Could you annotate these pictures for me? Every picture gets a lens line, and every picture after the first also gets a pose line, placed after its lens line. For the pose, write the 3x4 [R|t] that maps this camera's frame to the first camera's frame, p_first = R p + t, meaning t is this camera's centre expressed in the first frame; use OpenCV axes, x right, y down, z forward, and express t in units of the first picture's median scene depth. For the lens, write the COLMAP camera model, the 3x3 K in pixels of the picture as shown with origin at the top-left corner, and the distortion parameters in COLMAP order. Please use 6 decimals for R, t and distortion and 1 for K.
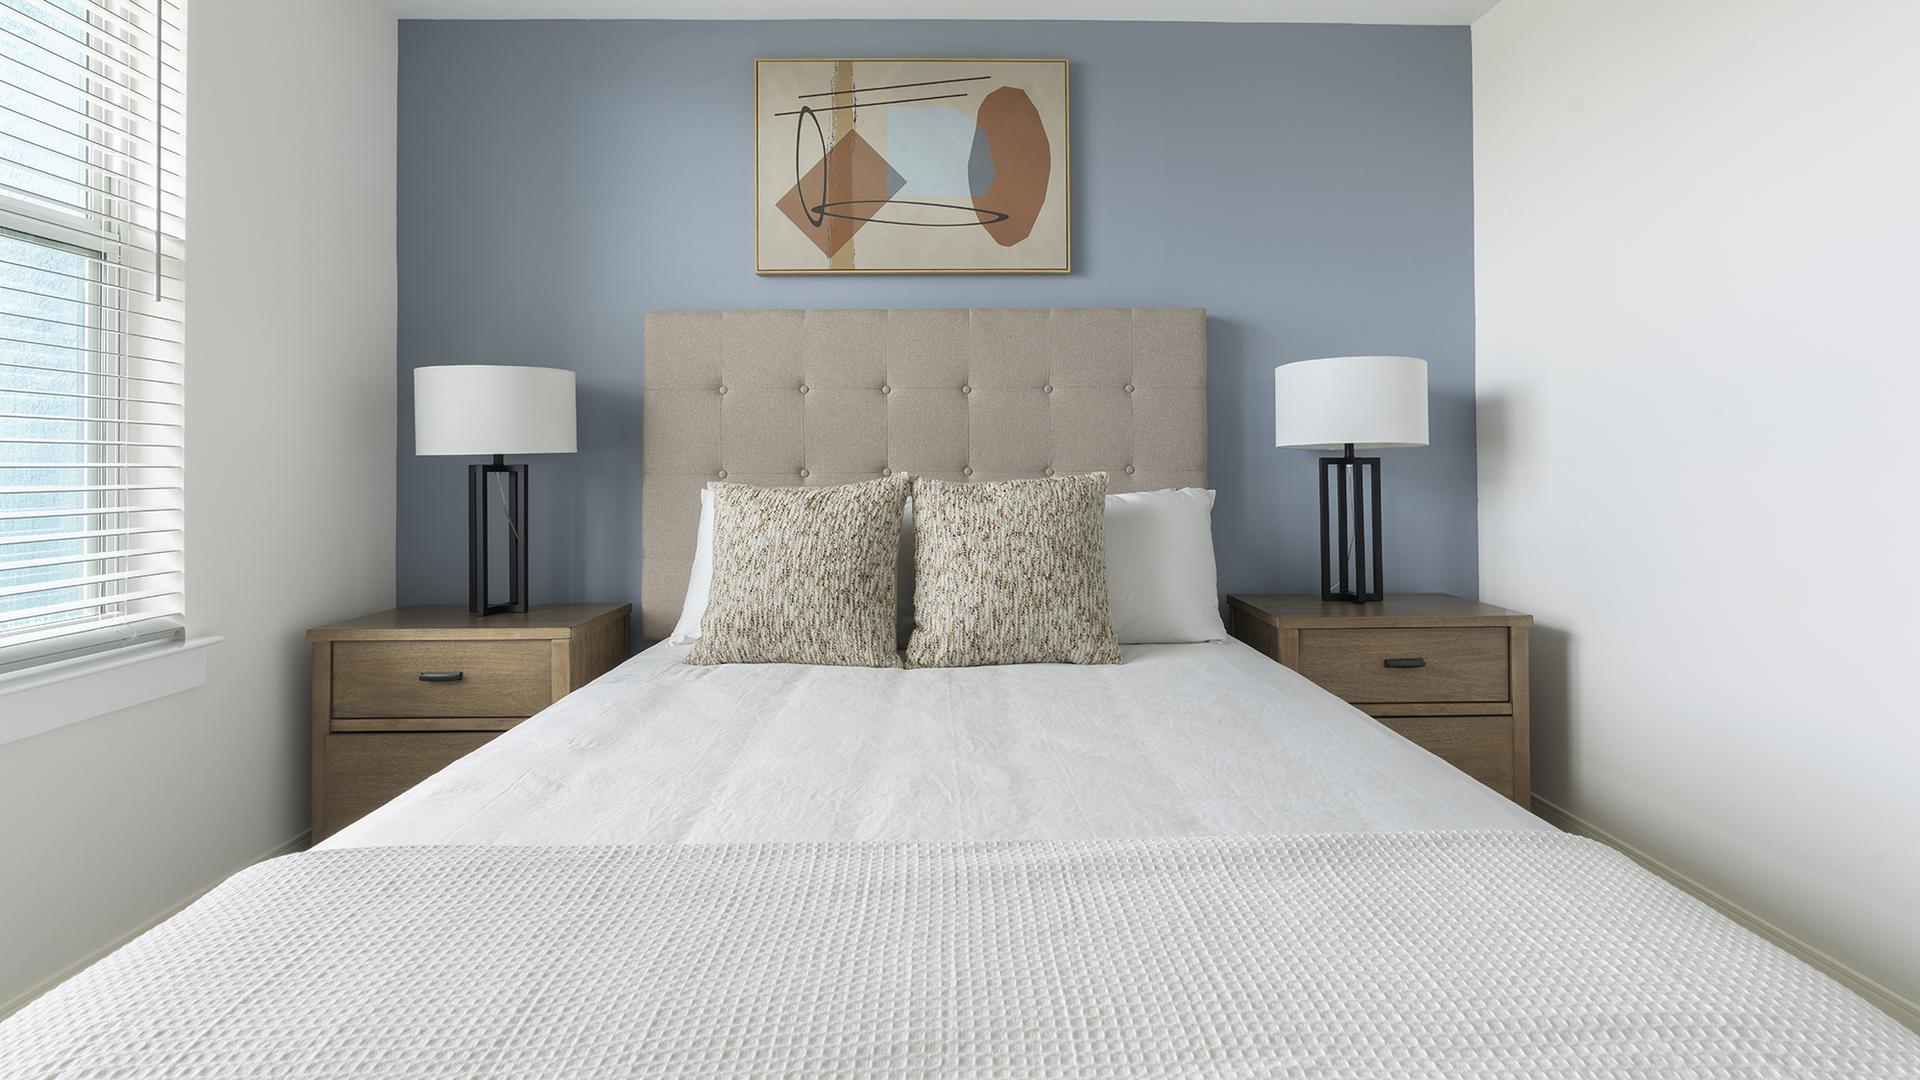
lens RADIAL K [[902.4, 0, 962.9], [0, 902.4, 447.7], [0, 0, 1]] dist [-0.002163, -0.000053]
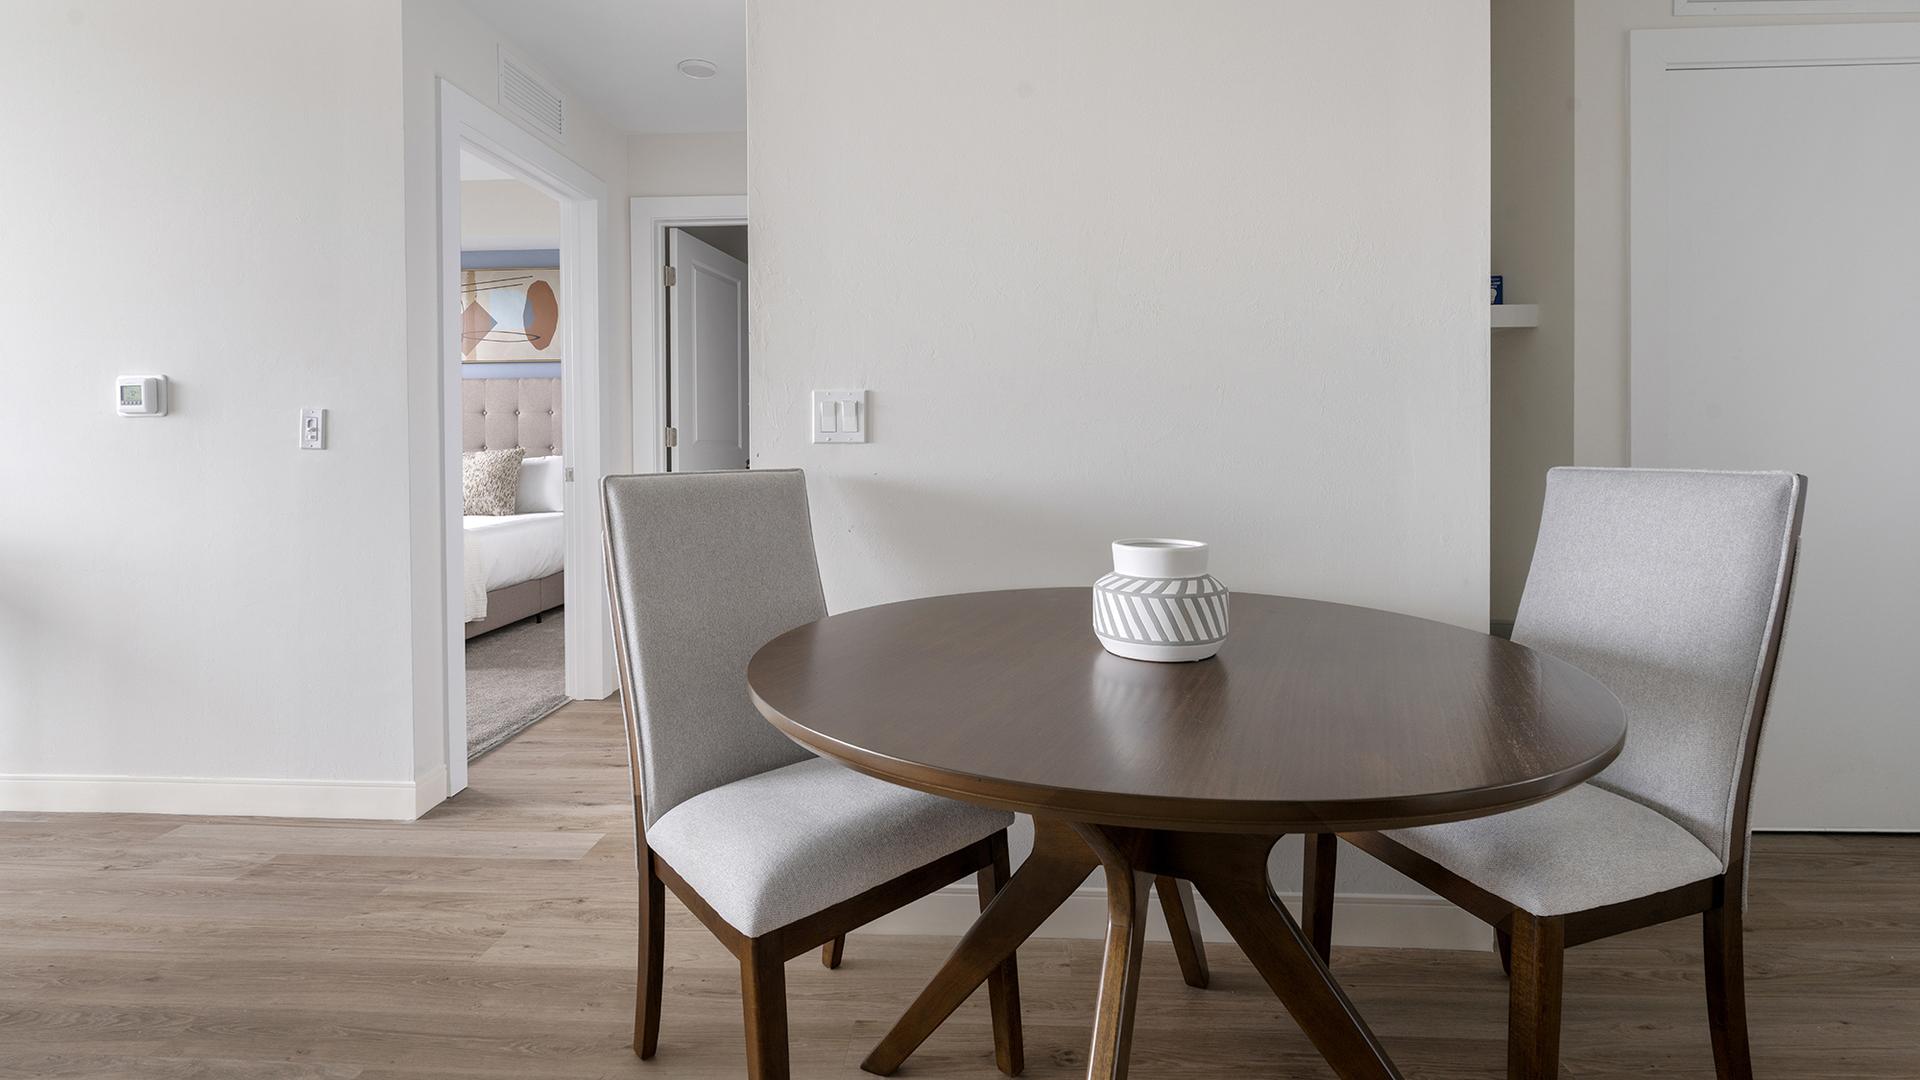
lens RADIAL K [[908.6, 0, 961.8], [0, 908.6, 448.4], [0, 0, 1]] dist [-0.001713, -0.000096]
pose [[0.996919, 0.001626, -0.078420, 1.611537], [0.000718, 0.999554, 0.029853, -0.049566], [0.078434, -0.029817, 0.996473, -1.527794]]
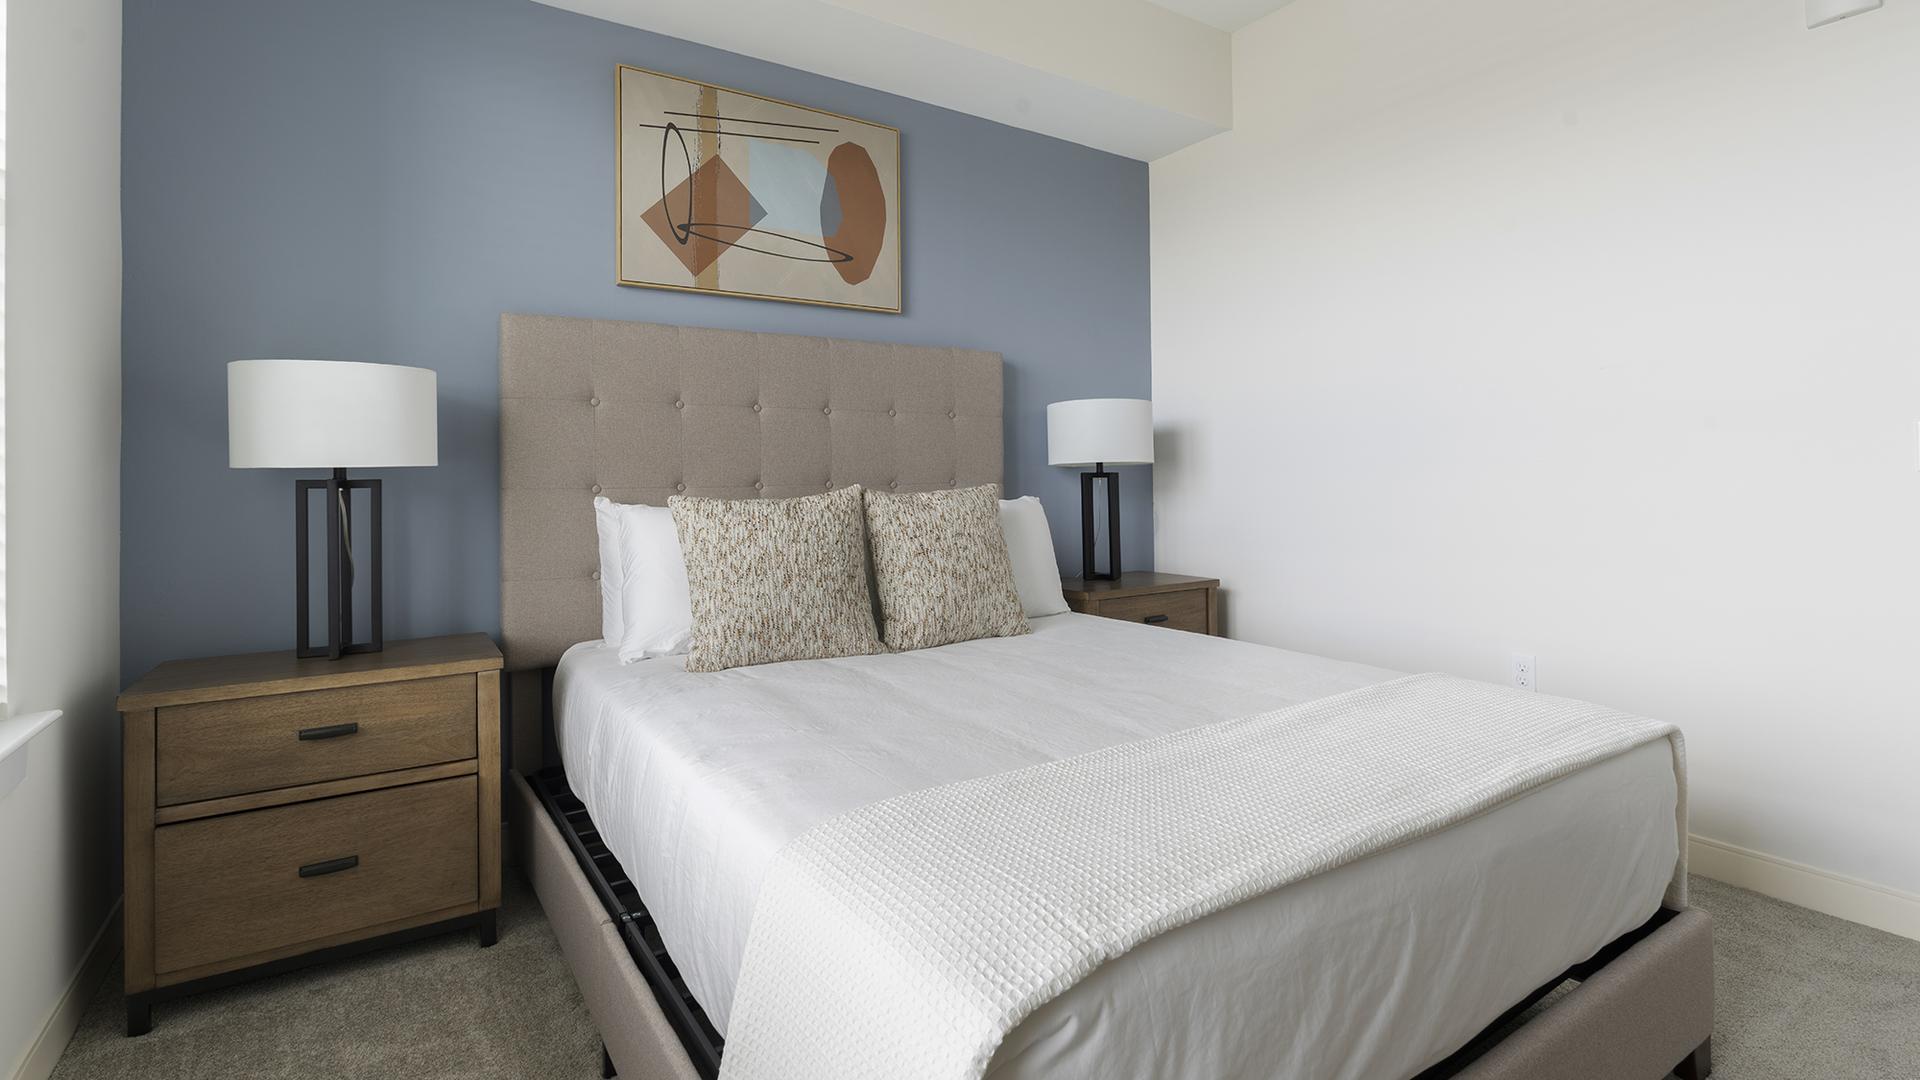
lens RADIAL K [[894.5, 0, 957.8], [0, 894.5, 459.9], [0, 0, 1]] dist [-0.001823, 0.001466]
pose [[0.847272, 0.009020, 0.531082, -0.527150], [-0.005455, 0.999951, -0.008282, 0.004587], [-0.531131, 0.004120, 0.847280, -0.015839]]
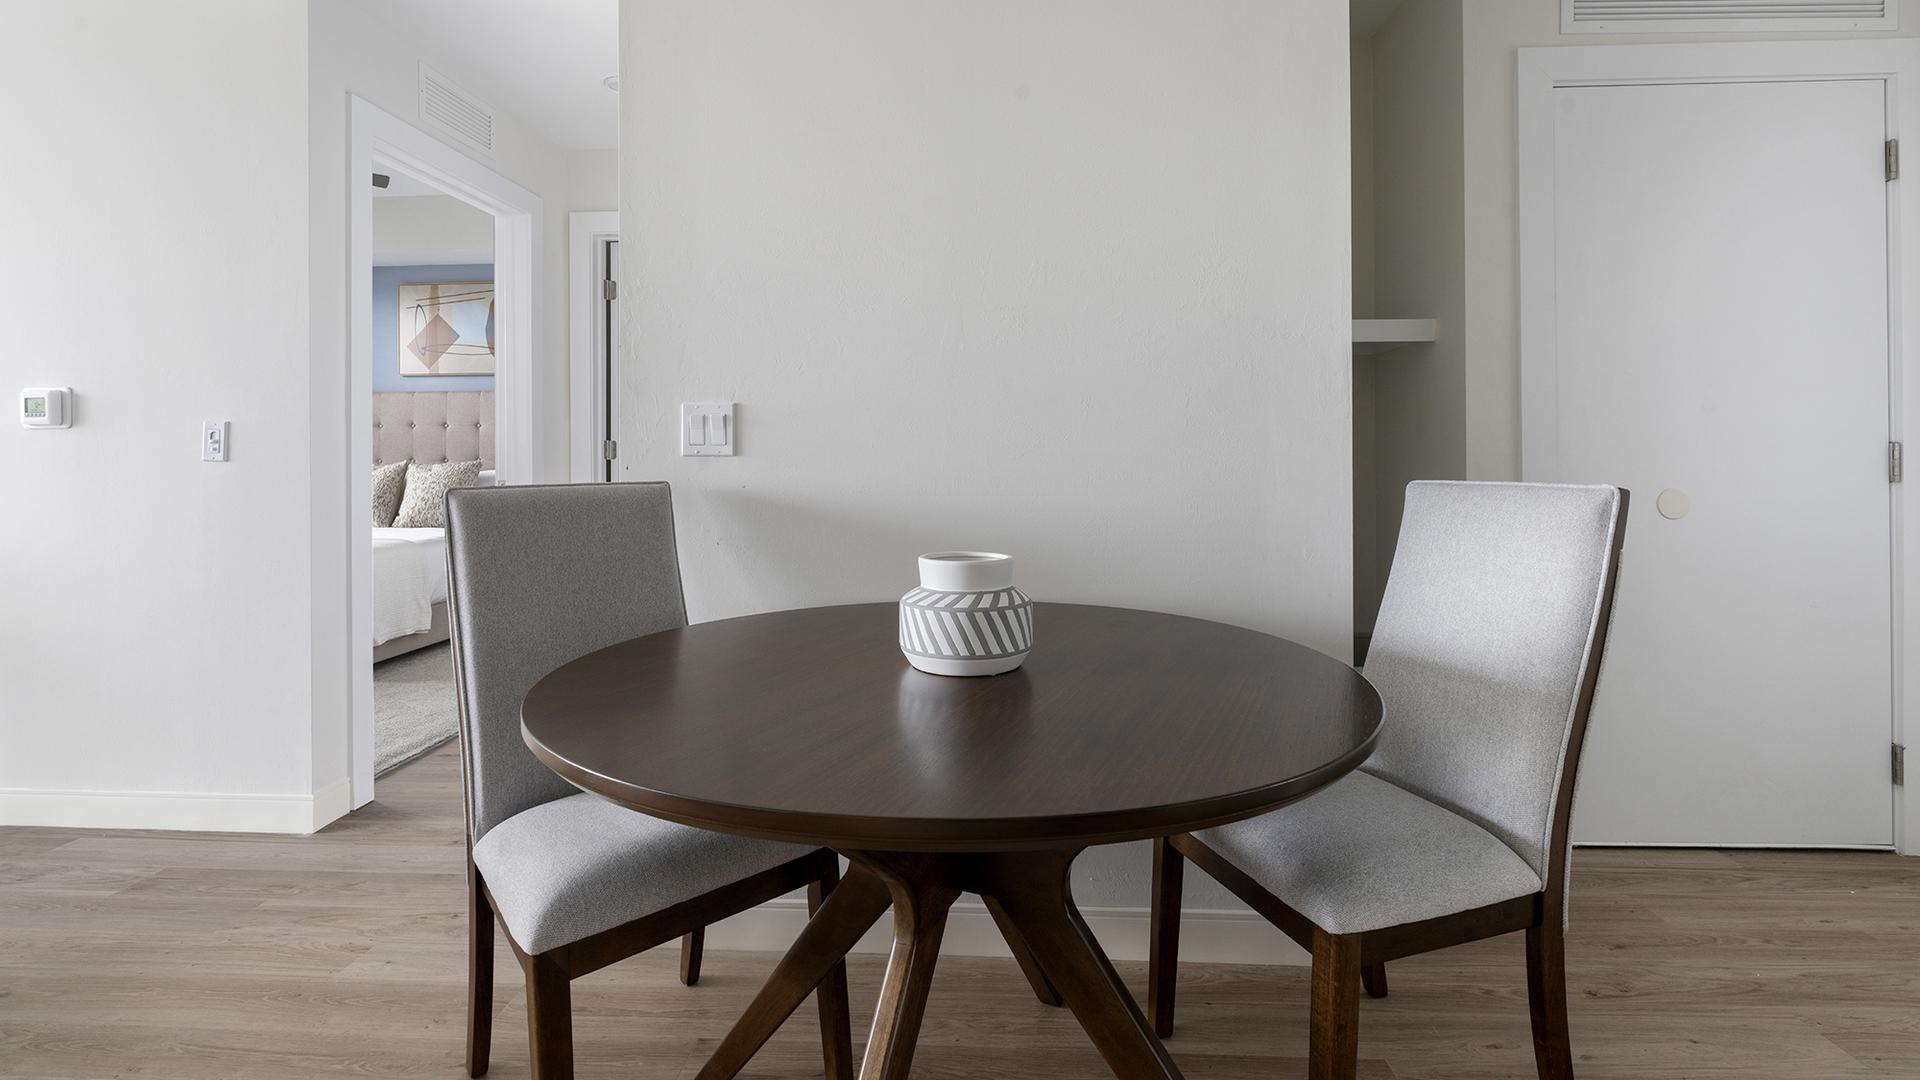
lens RADIAL K [[902.4, 0, 962.9], [0, 902.4, 447.7], [0, 0, 1]] dist [-0.002163, -0.000053]
pose [[0.996969, 0.001676, -0.077778, 1.741632], [-0.000544, 0.999894, 0.014567, -0.049347], [0.077794, -0.014481, 0.996864, -1.512887]]
